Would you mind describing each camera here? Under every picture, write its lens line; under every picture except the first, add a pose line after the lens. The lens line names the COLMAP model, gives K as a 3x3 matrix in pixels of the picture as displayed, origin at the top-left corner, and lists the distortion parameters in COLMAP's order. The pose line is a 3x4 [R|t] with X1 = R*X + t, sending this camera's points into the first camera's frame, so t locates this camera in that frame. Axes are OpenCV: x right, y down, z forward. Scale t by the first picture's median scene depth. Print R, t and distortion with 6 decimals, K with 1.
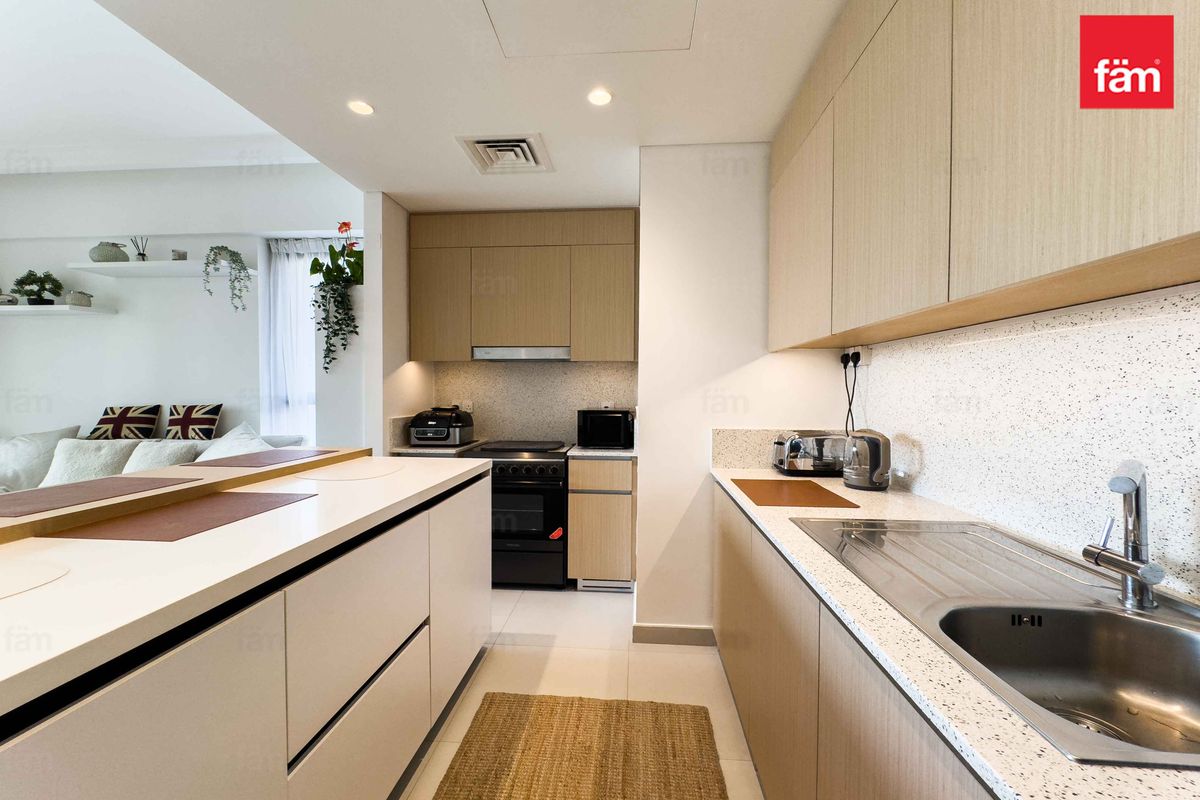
lens RADIAL K [[489.0, 0, 596.9], [0, 489.0, 404.4], [0, 0, 1]] dist [-0.000781, -0.001240]
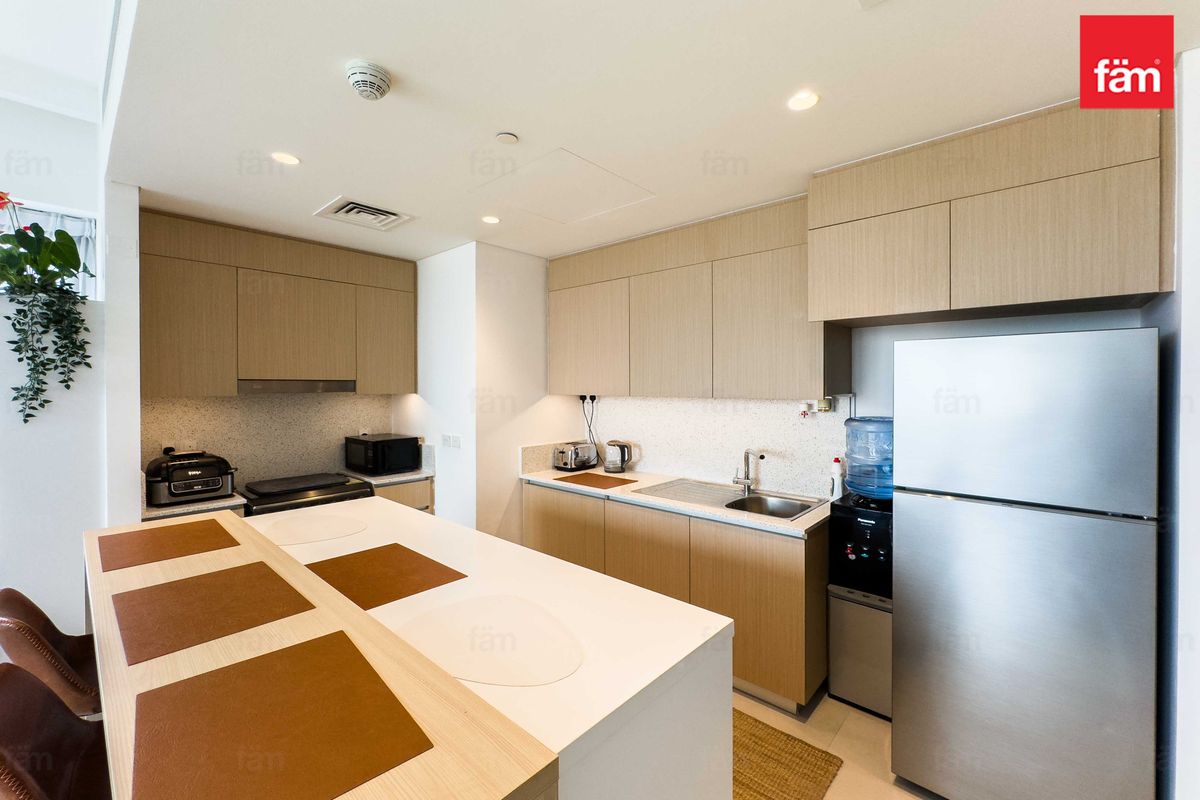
lens RADIAL K [[489.0, 0, 603.6], [0, 489.0, 388.1], [0, 0, 1]] dist [-0.000781, -0.001240]
pose [[0.601780, -0.009353, 0.798607, -0.613555], [0.027163, 0.999593, -0.008762, -0.084498], [-0.798200, 0.026965, 0.601788, -0.057545]]
